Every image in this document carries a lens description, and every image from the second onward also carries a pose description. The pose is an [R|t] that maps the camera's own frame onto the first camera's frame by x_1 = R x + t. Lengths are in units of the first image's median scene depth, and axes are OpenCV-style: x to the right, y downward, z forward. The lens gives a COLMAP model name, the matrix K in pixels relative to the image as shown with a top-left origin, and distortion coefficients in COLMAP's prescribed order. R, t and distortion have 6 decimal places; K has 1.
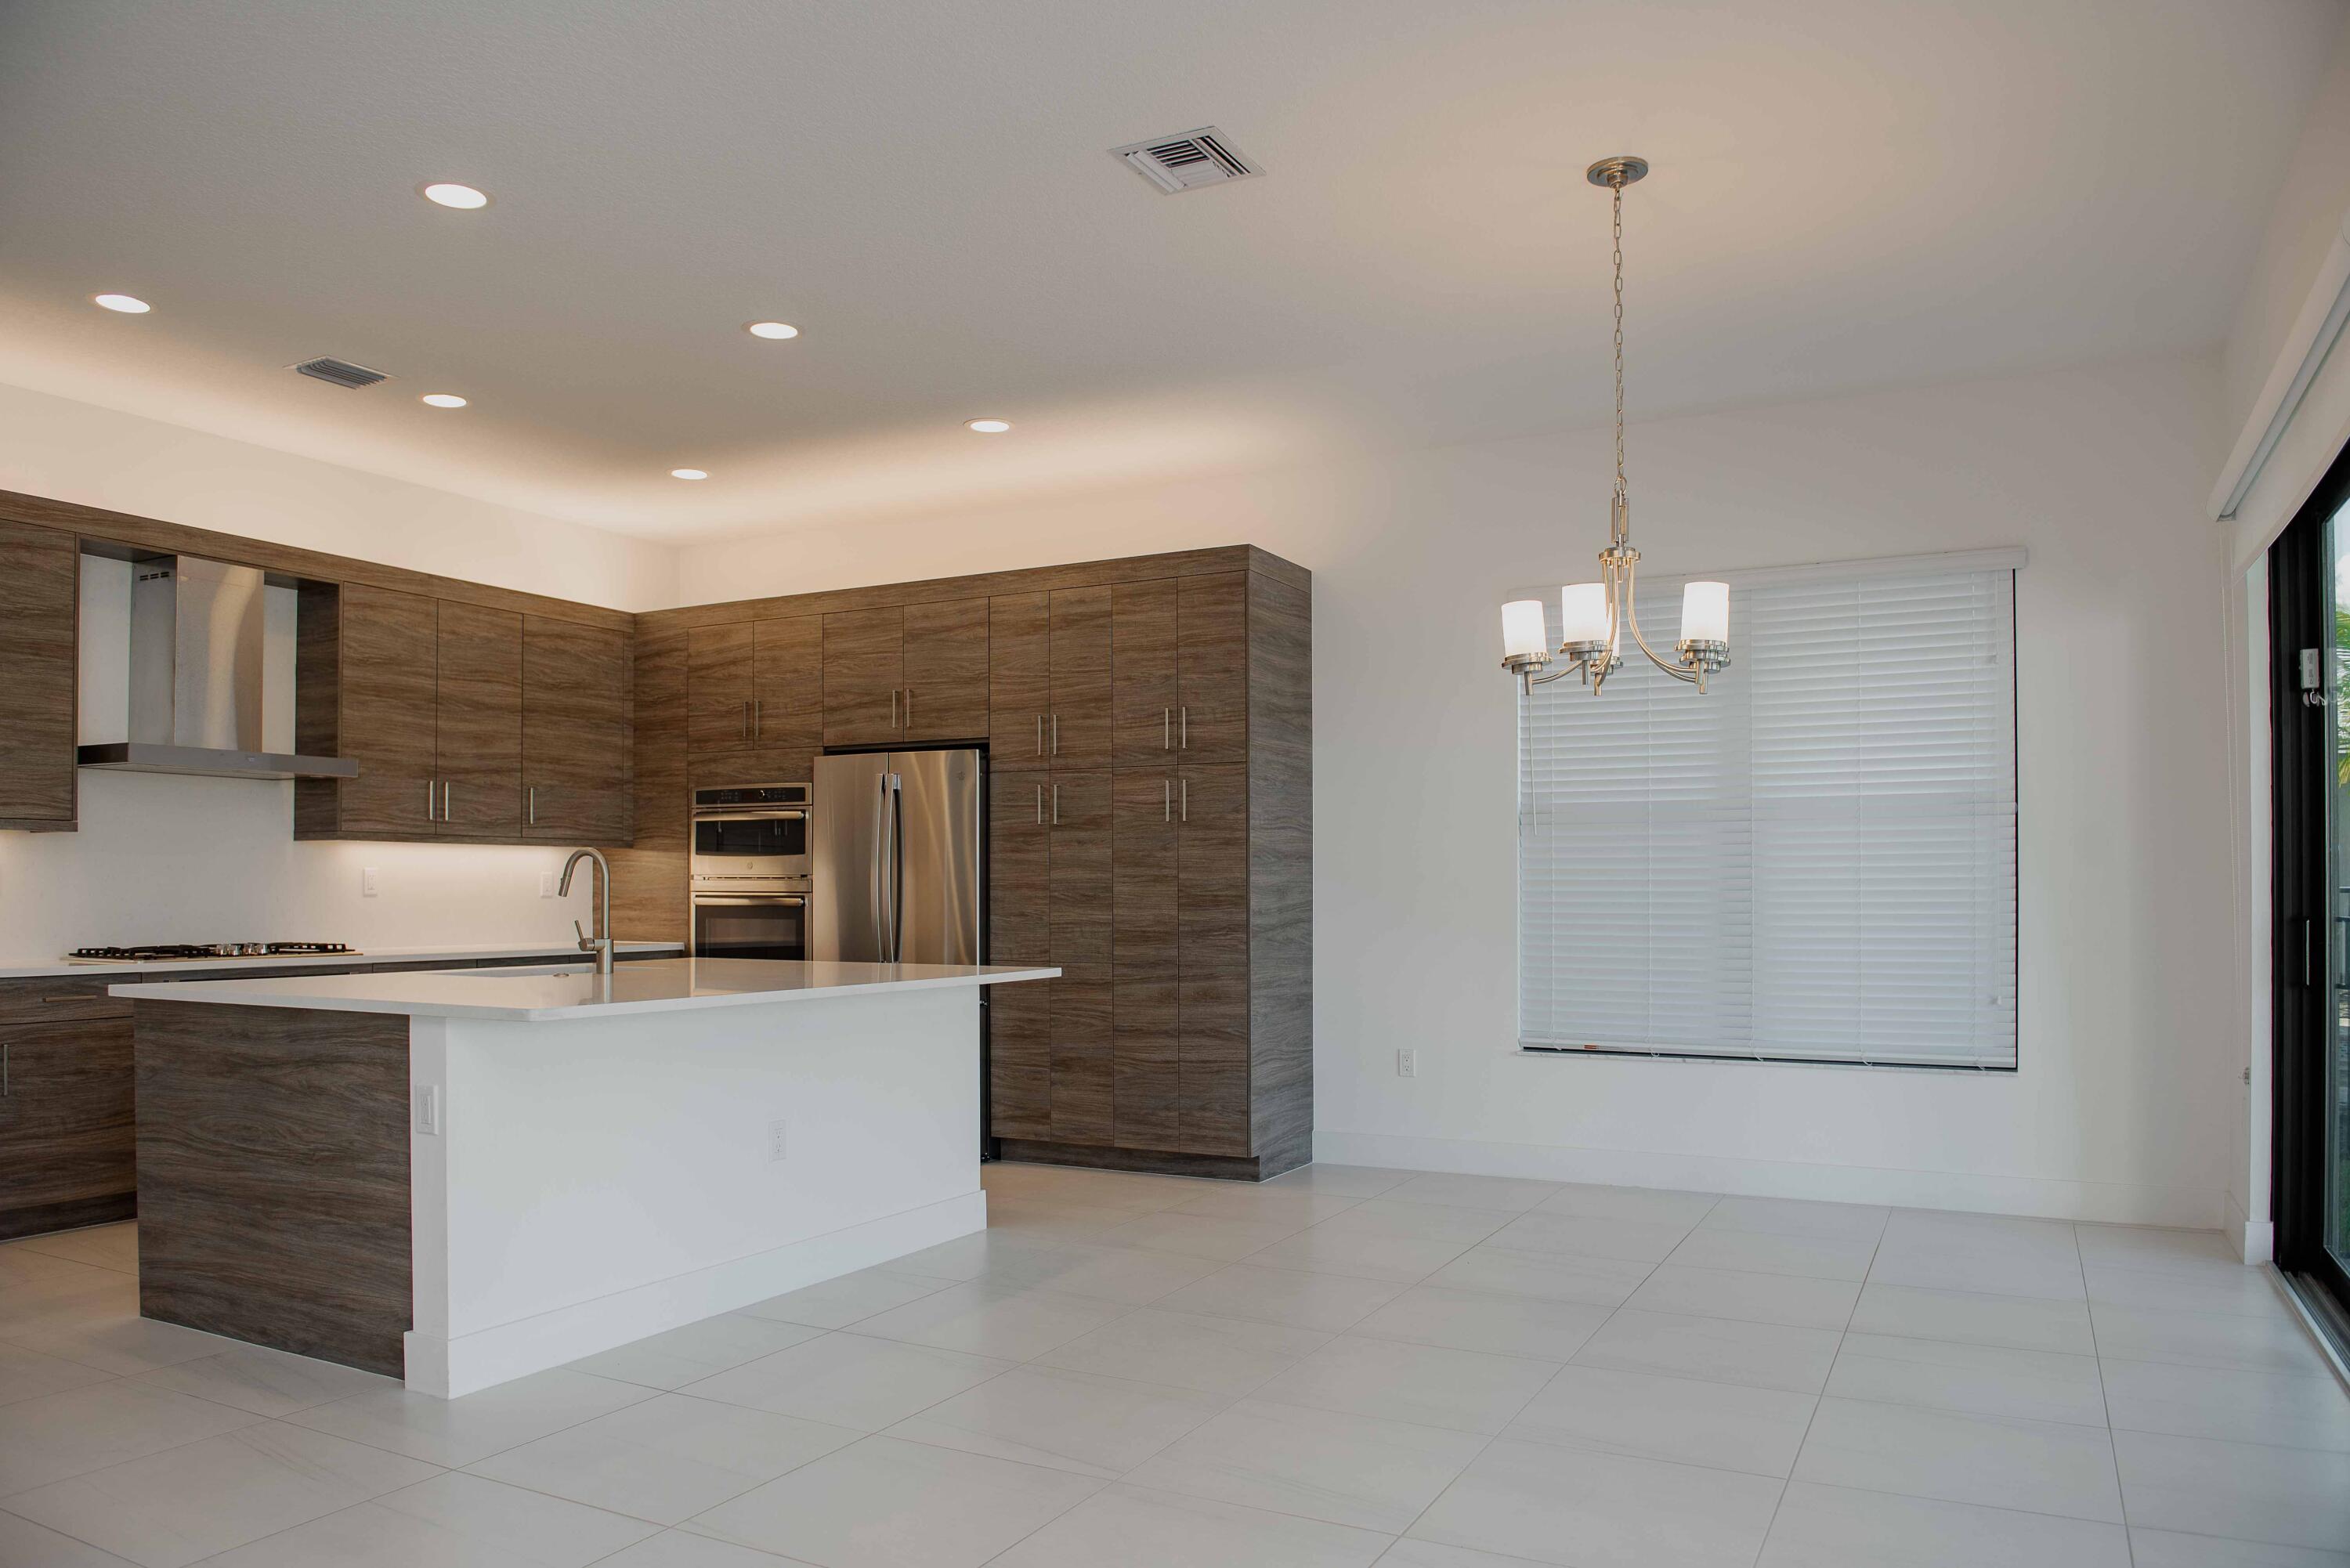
lens RADIAL K [[1647.1, 0, 1144.5], [0, 1647.1, 895.2], [0, 0, 1]] dist [-0.055258, -0.007956]
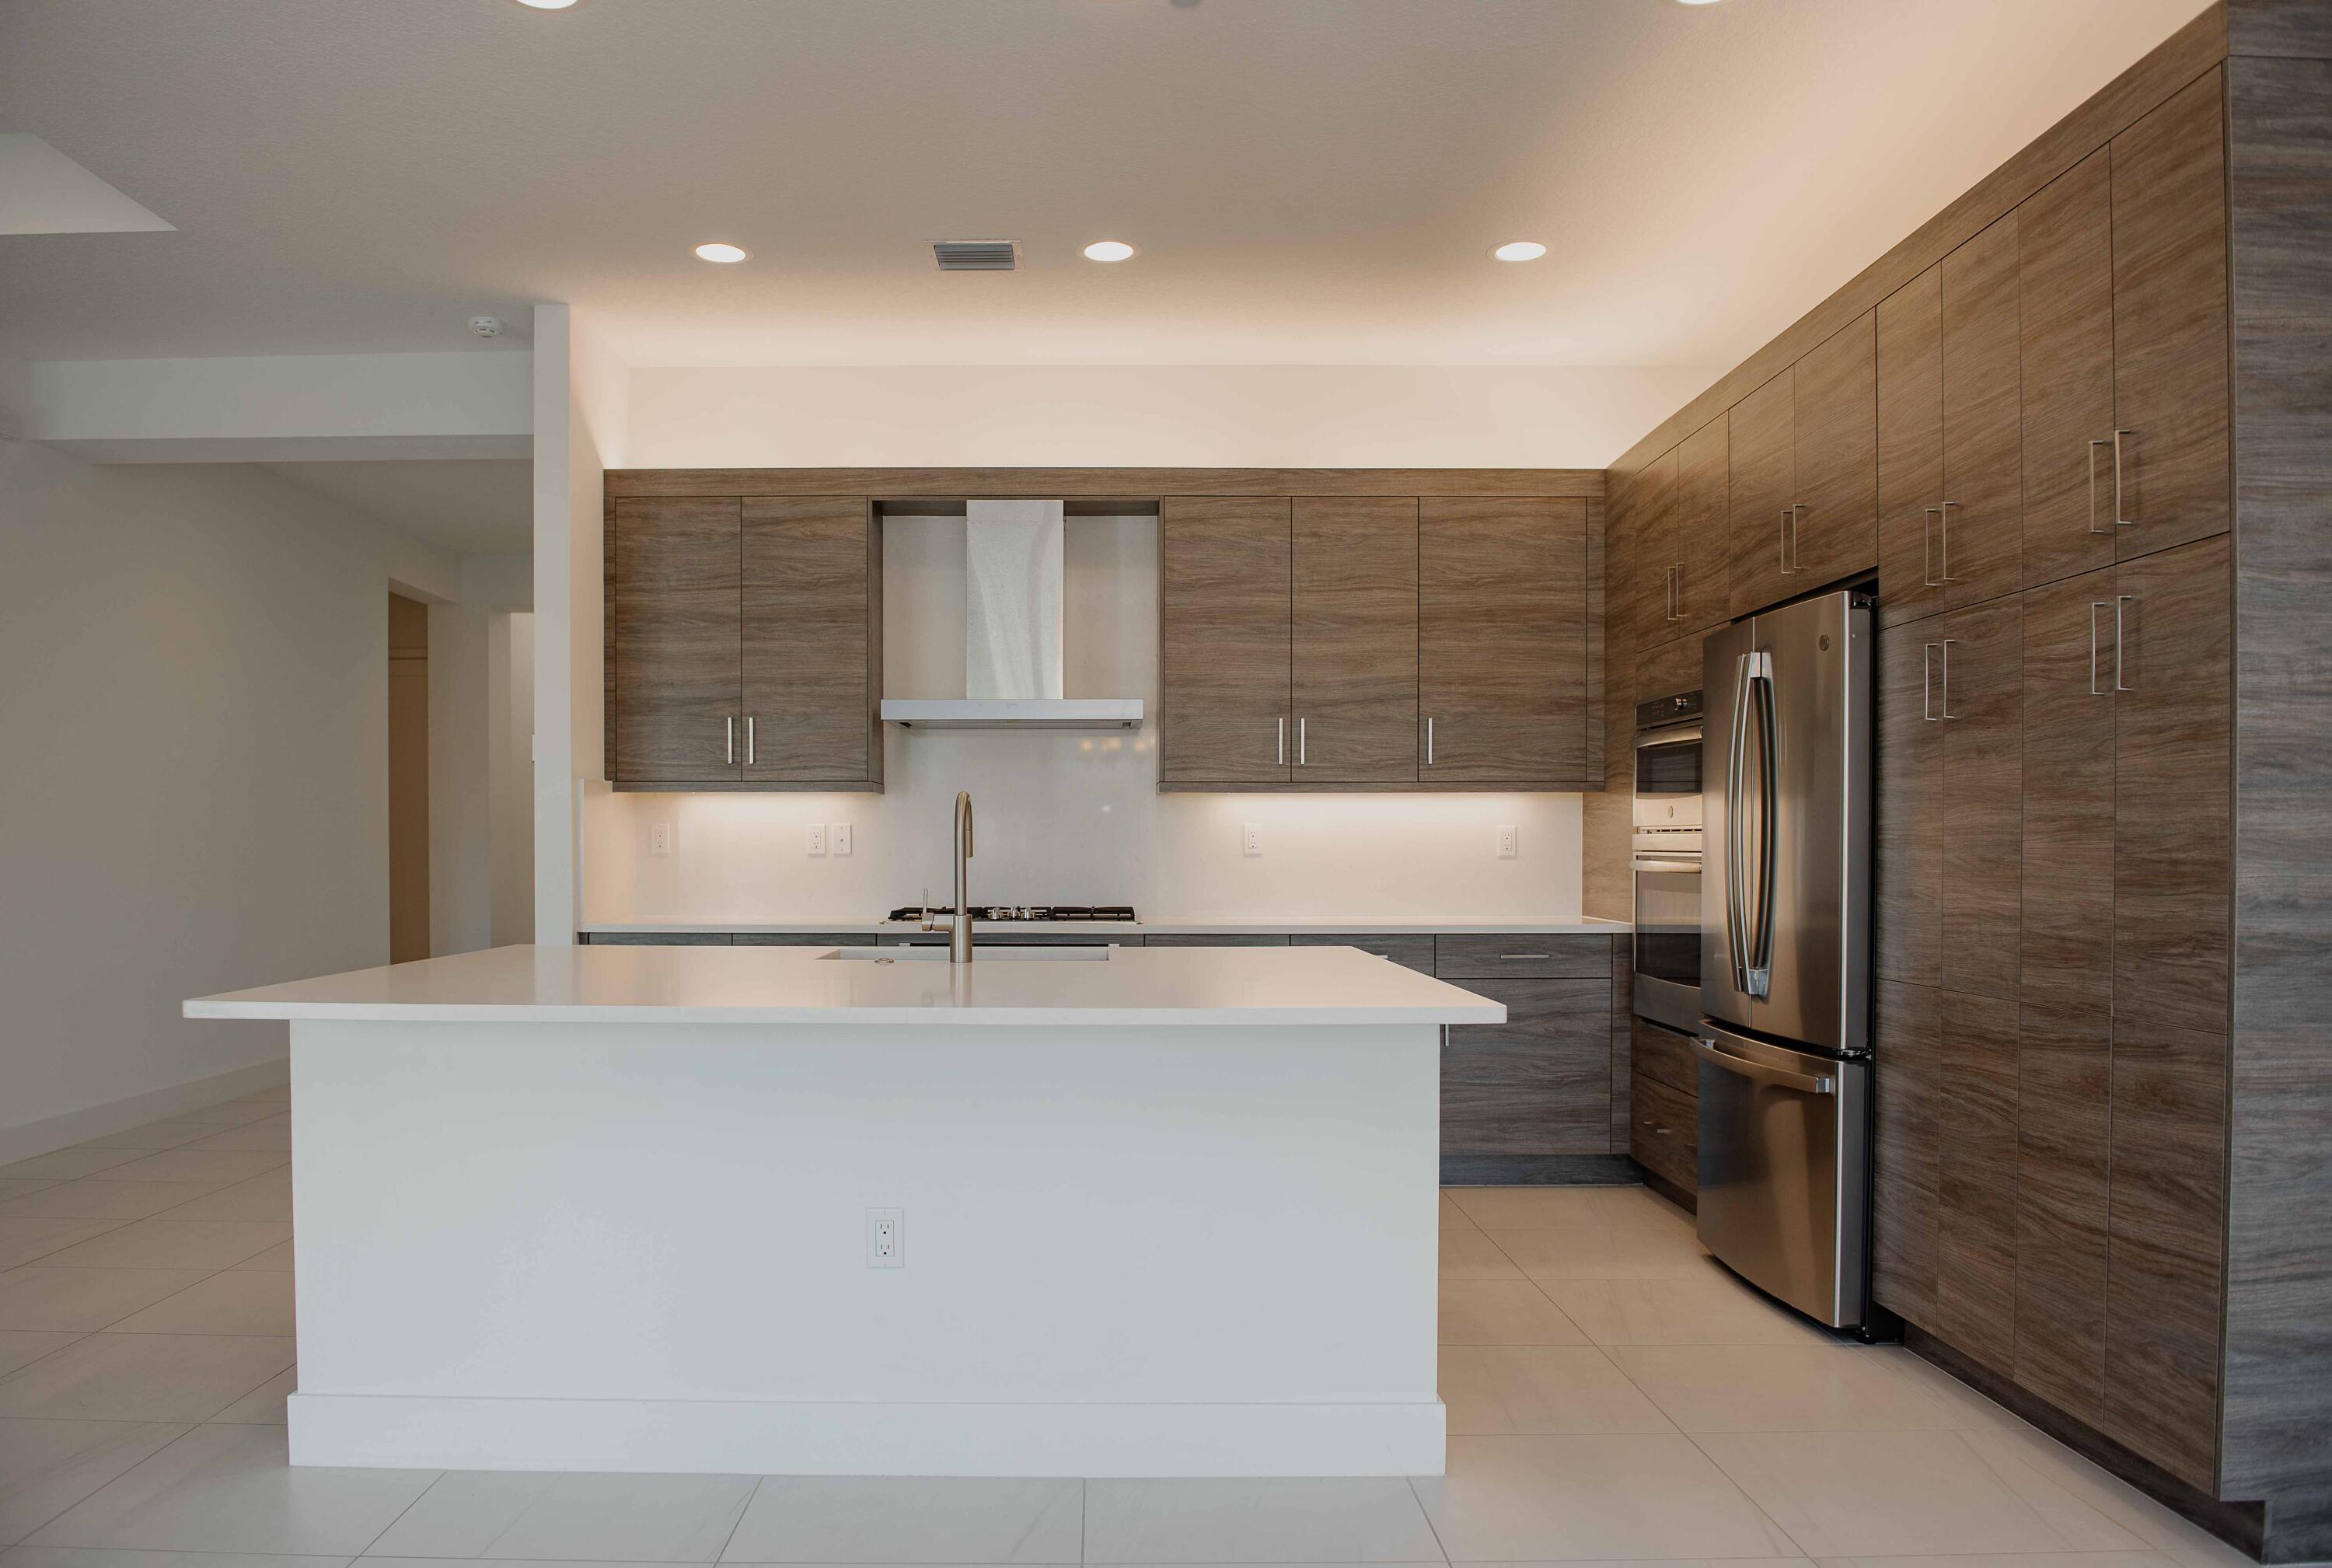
lens RADIAL K [[1639.3, 0, 1081.6], [0, 1639.3, 891.3], [0, 0, 1]] dist [-0.033853, -0.011288]
pose [[0.468489, 0.021963, -0.883196, 0.270608], [-0.001088, 0.999705, 0.024283, -0.001779], [0.883469, -0.010415, 0.468374, 0.546112]]
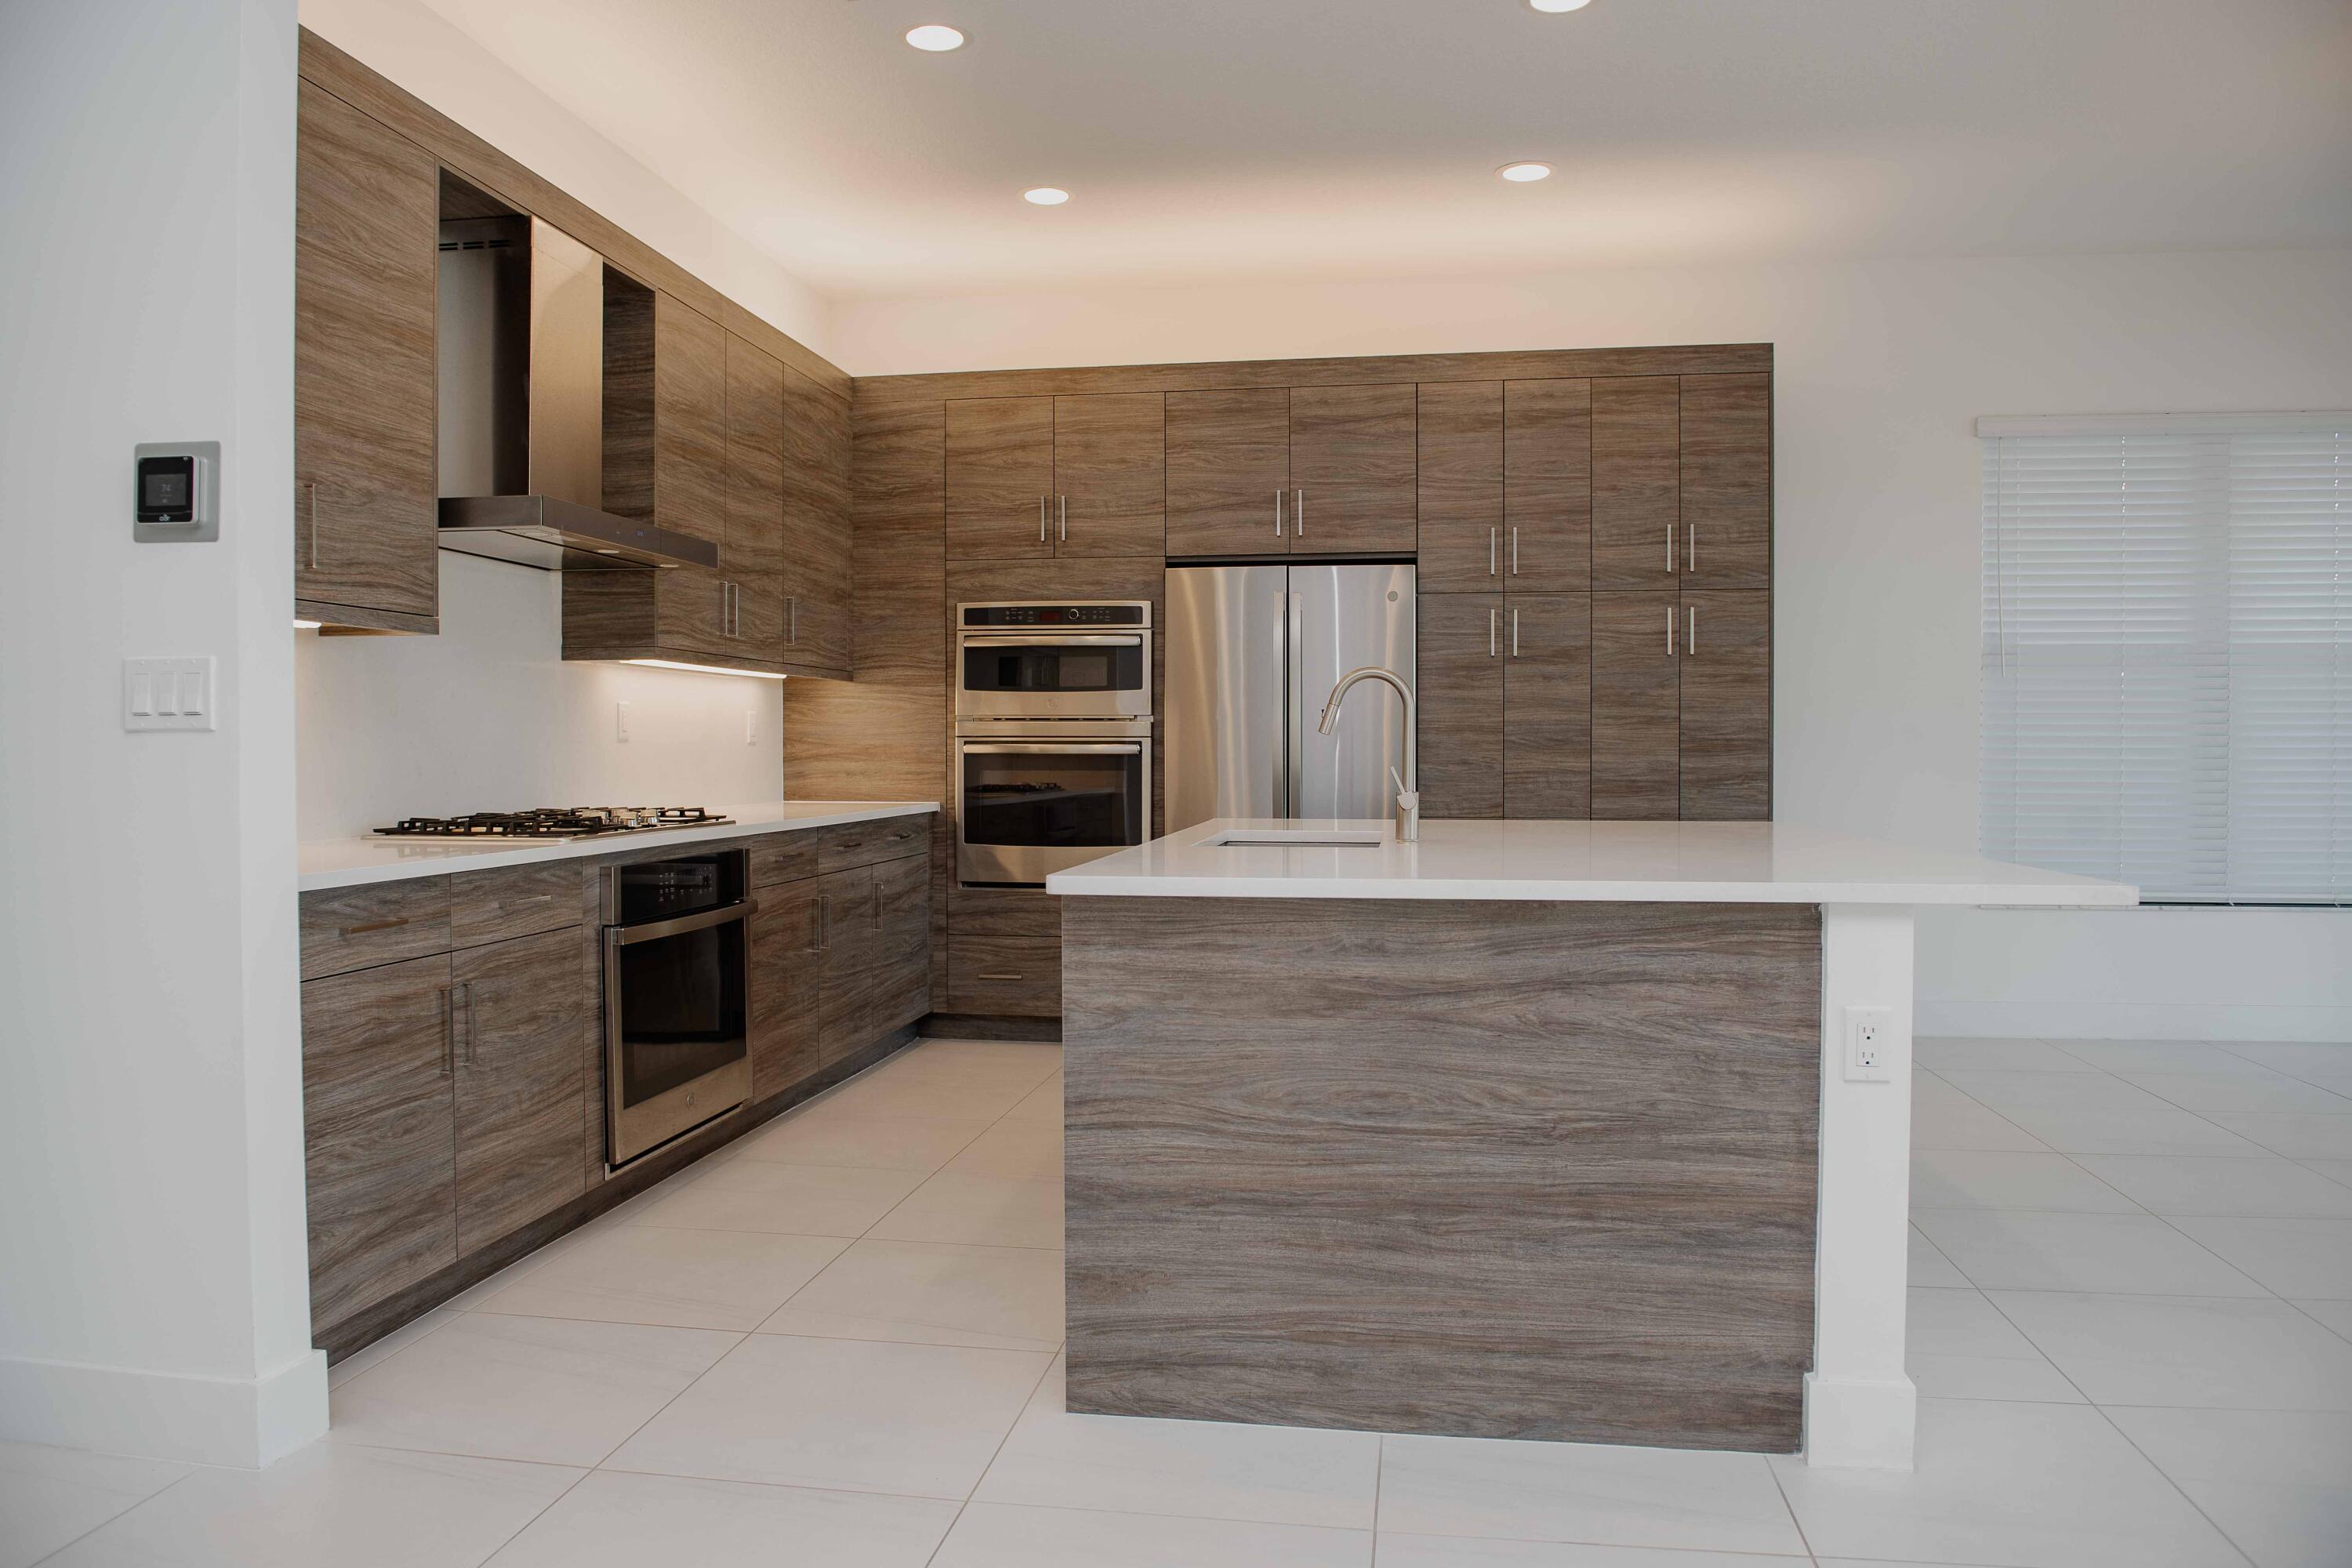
lens RADIAL K [[1648.6, 0, 1125.0], [0, 1648.6, 784.4], [0, 0, 1]] dist [-0.055258, -0.007956]
pose [[0.946264, -0.008524, 0.323281, -0.534974], [0.002483, 0.999815, 0.019094, 0.006604], [-0.323384, -0.017265, 0.946110, 0.268017]]
